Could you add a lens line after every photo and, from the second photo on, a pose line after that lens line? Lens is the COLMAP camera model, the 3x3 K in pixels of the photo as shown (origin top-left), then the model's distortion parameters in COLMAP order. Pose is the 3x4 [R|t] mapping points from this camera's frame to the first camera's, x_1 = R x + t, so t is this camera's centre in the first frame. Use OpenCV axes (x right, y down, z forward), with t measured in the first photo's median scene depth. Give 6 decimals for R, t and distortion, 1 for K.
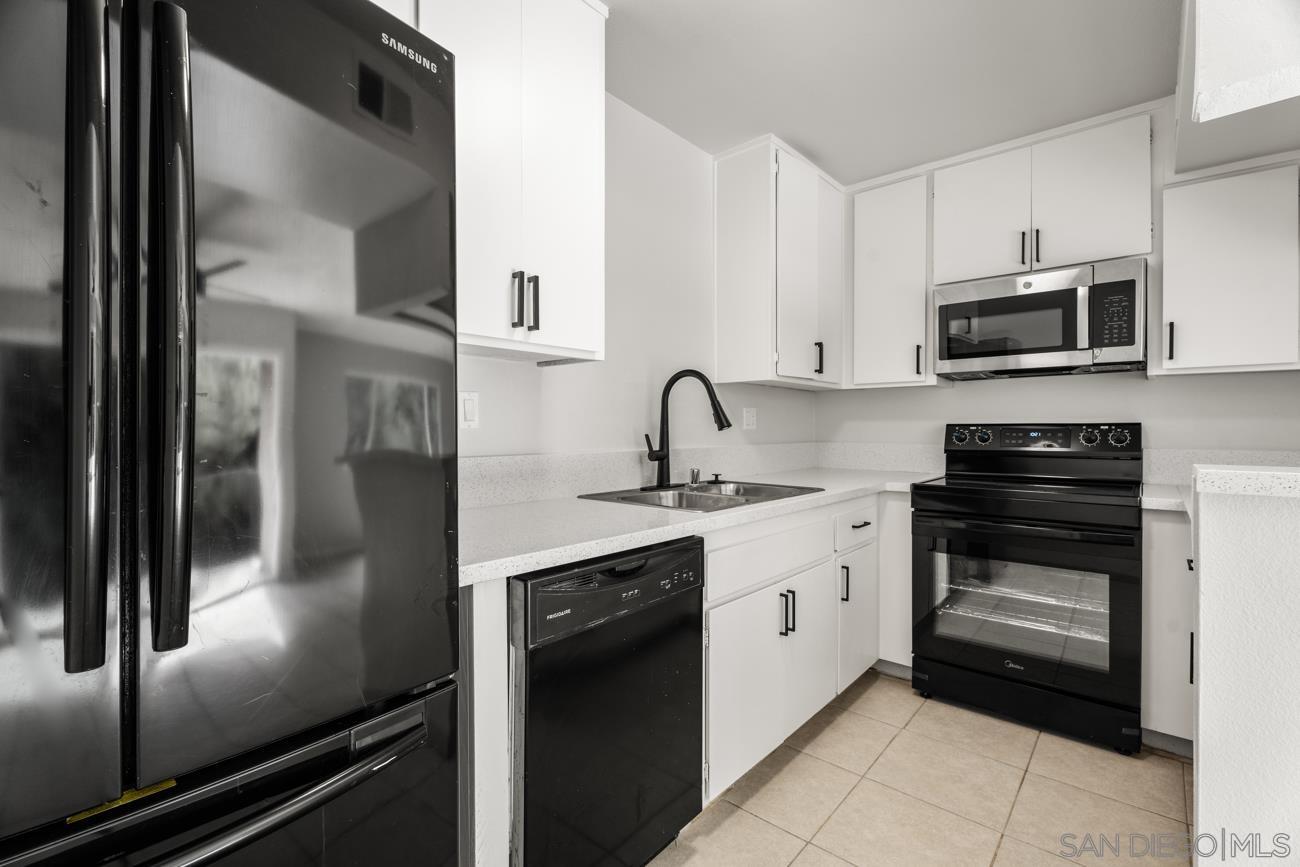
lens RADIAL K [[580.1, 0, 649.5], [0, 580.1, 438.4], [0, 0, 1]] dist [0.004518, 0.000715]
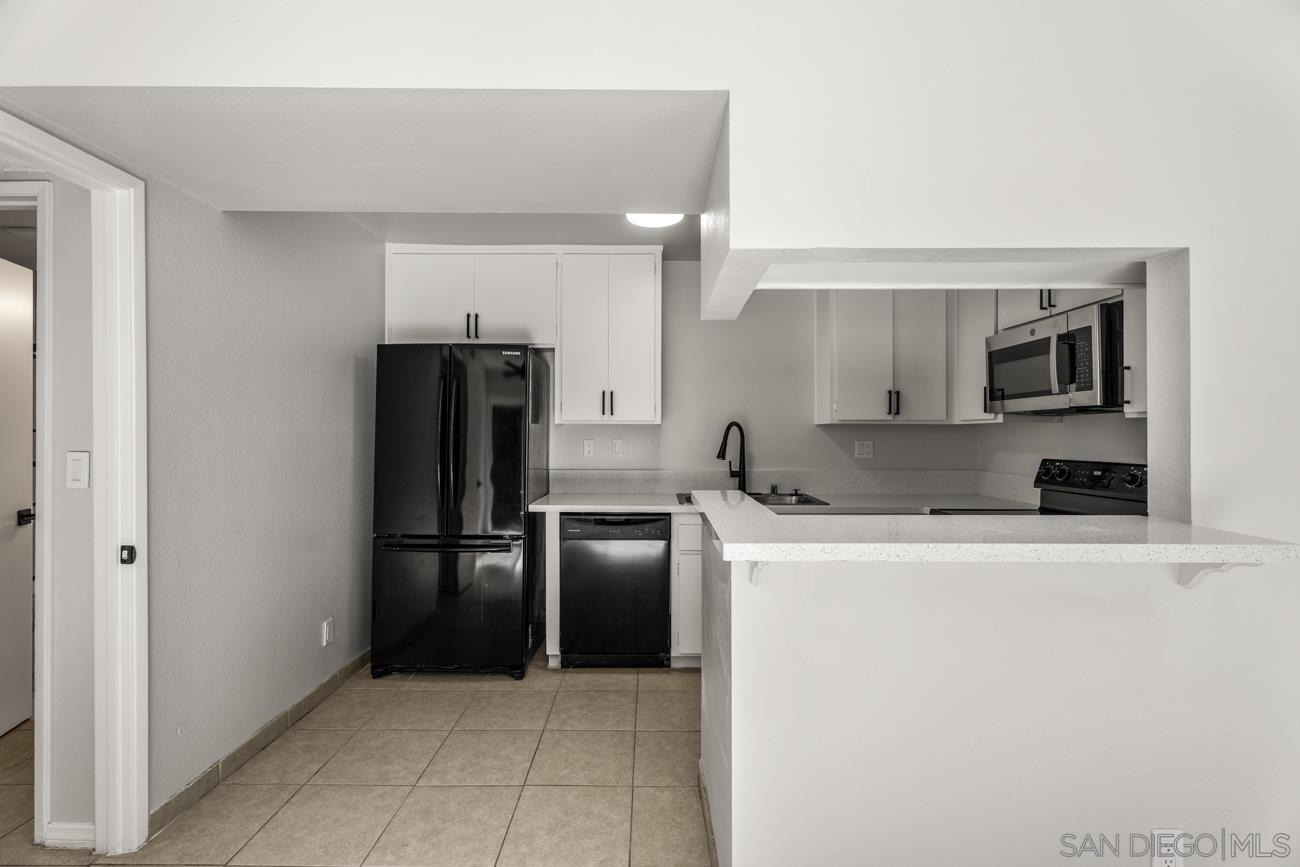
lens RADIAL K [[580.1, 0, 649.5], [0, 580.1, 438.4], [0, 0, 1]] dist [0.004518, 0.000715]
pose [[0.654848, 0.004604, -0.755747, 1.071415], [-0.016495, 0.999830, -0.008202, -0.052315], [0.755581, 0.017837, 0.654813, -0.247311]]
